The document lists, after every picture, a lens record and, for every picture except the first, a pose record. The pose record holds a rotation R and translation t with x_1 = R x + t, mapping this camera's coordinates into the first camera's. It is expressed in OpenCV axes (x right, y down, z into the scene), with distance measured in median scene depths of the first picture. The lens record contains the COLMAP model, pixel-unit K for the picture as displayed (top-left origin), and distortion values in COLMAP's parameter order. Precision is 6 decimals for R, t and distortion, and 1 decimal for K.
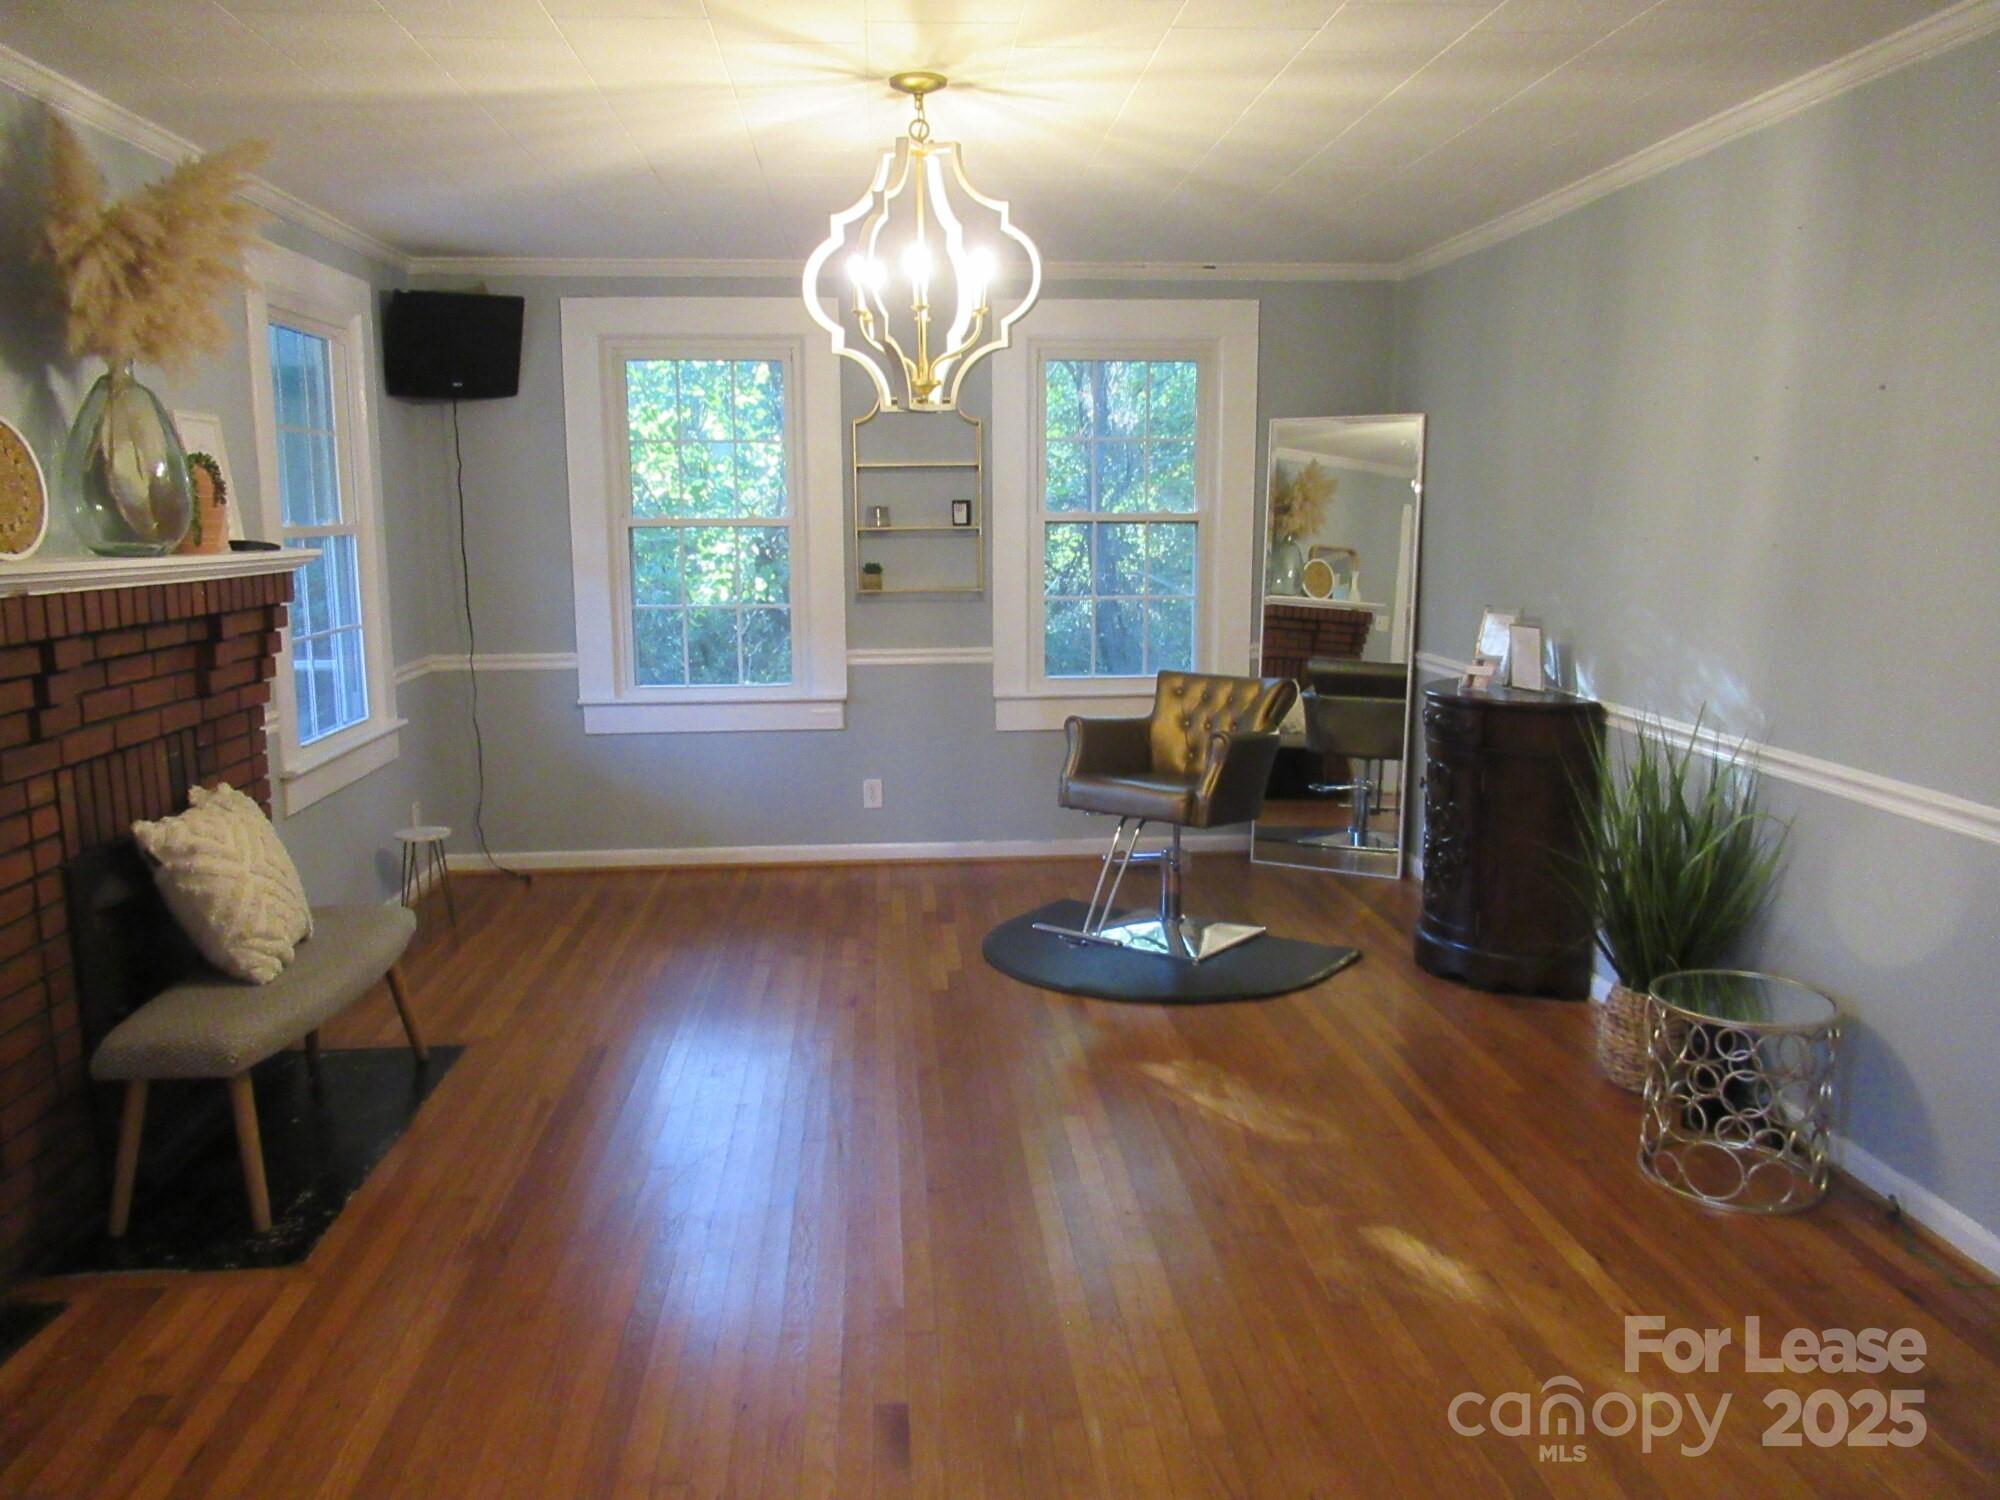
lens RADIAL K [[1478.9, 0, 1001.5], [0, 1478.9, 746.0], [0, 0, 1]] dist [-0.019083, 0.013154]
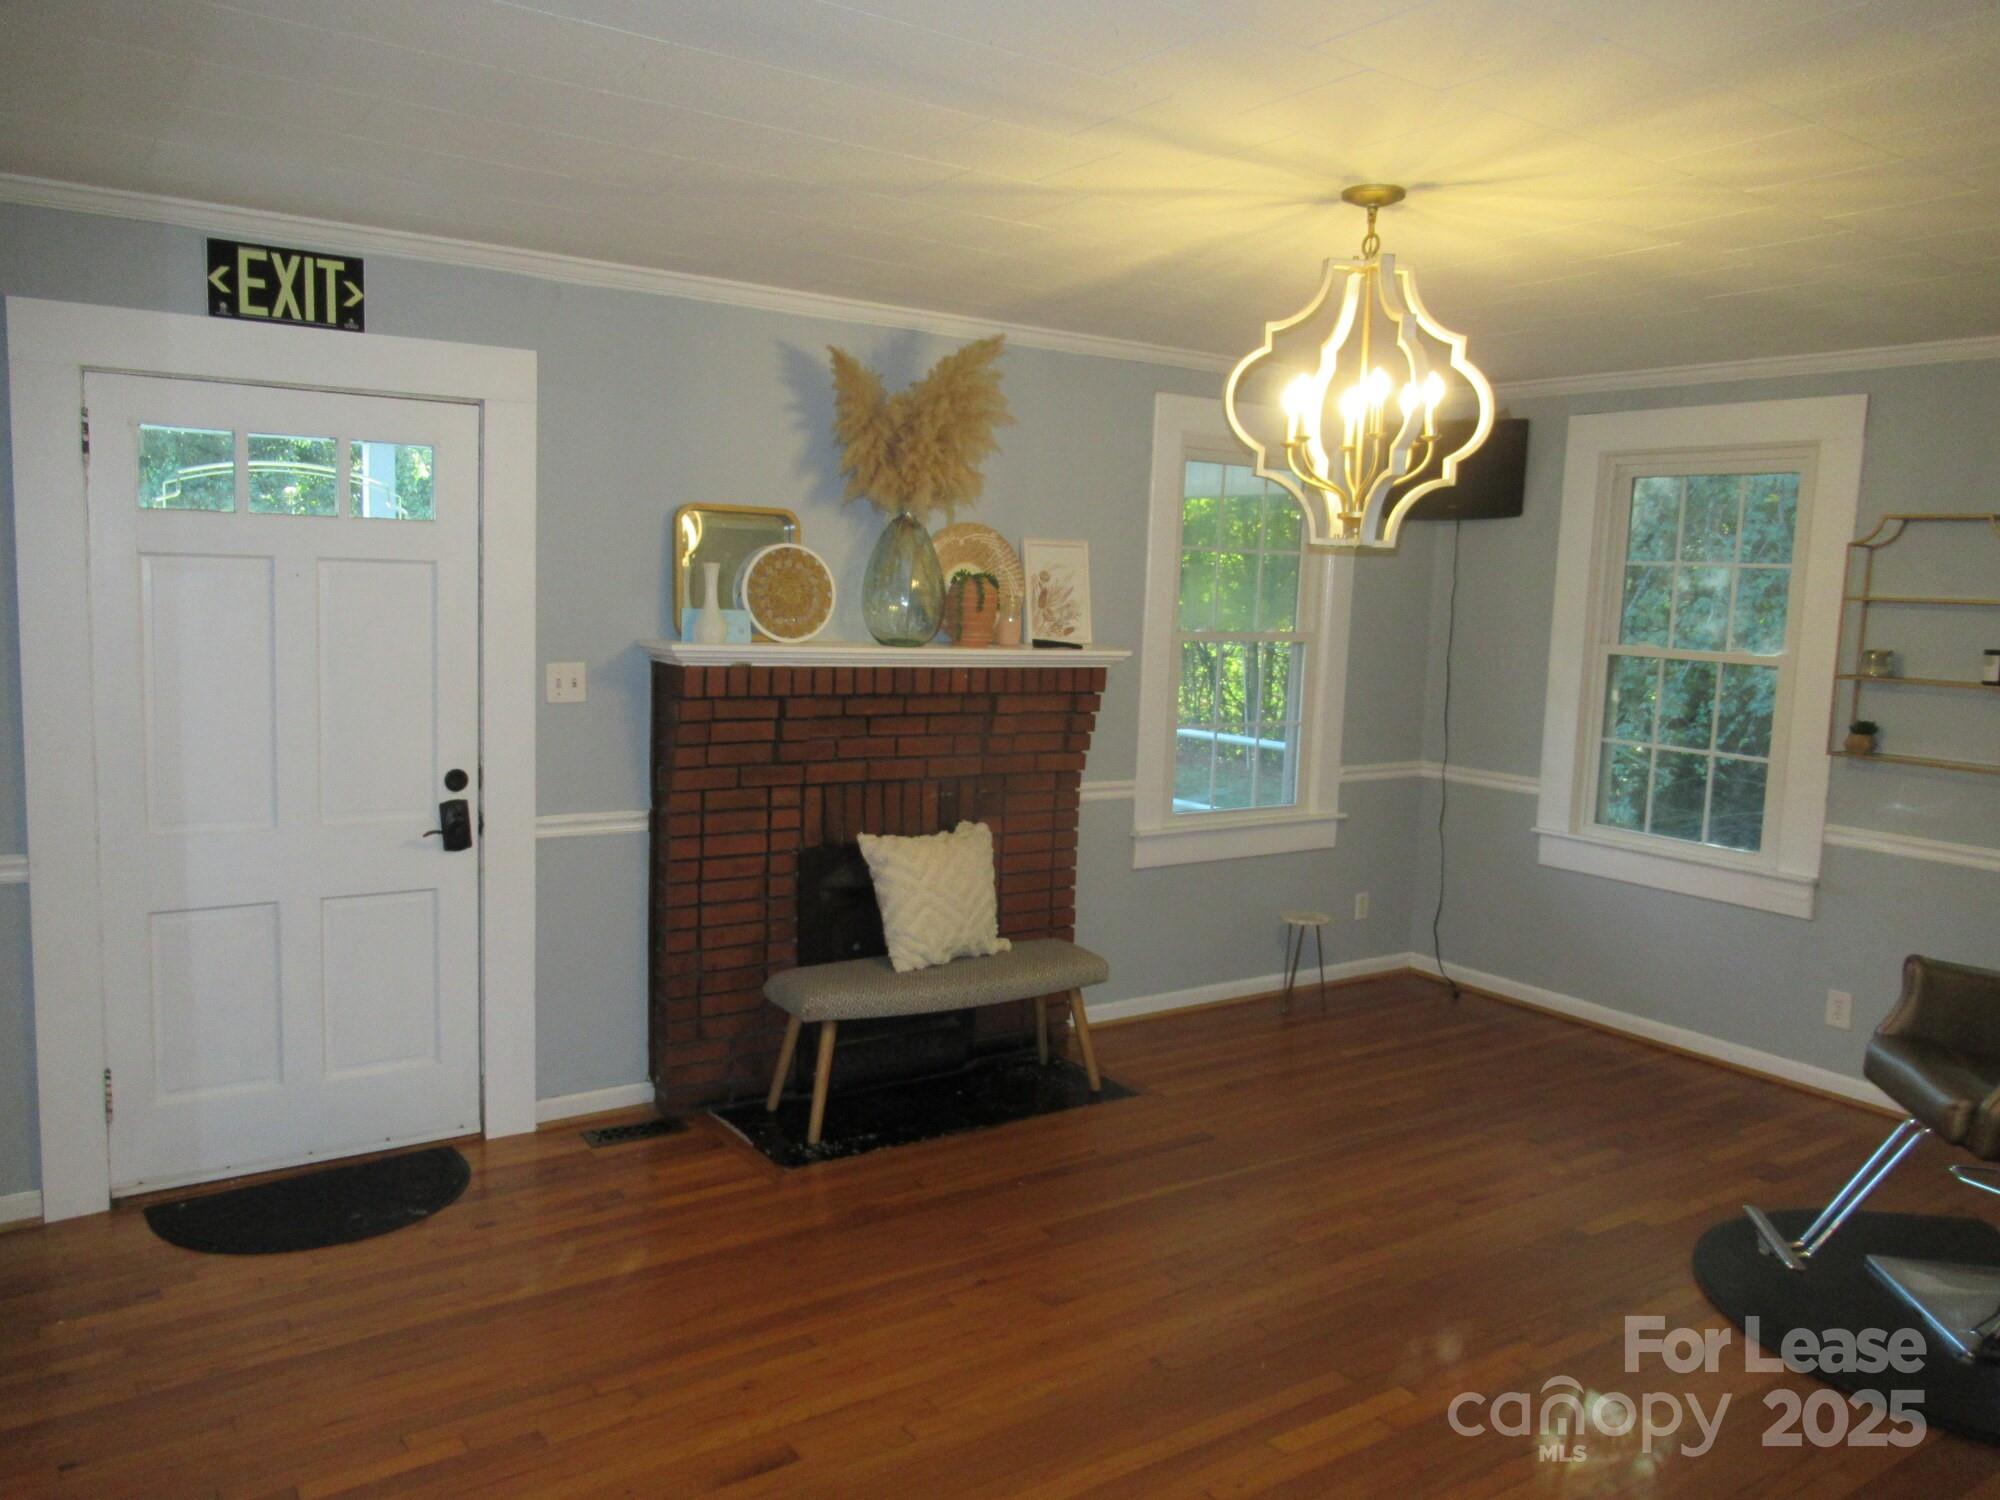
lens RADIAL K [[1478.9, 0, 1001.5], [0, 1478.9, 746.0], [0, 0, 1]] dist [-0.019083, 0.013154]
pose [[0.497513, 0.123156, -0.858669, 0.411268], [-0.180127, 0.982962, 0.036617, -0.064024], [0.848549, 0.136452, 0.511220, 0.234699]]
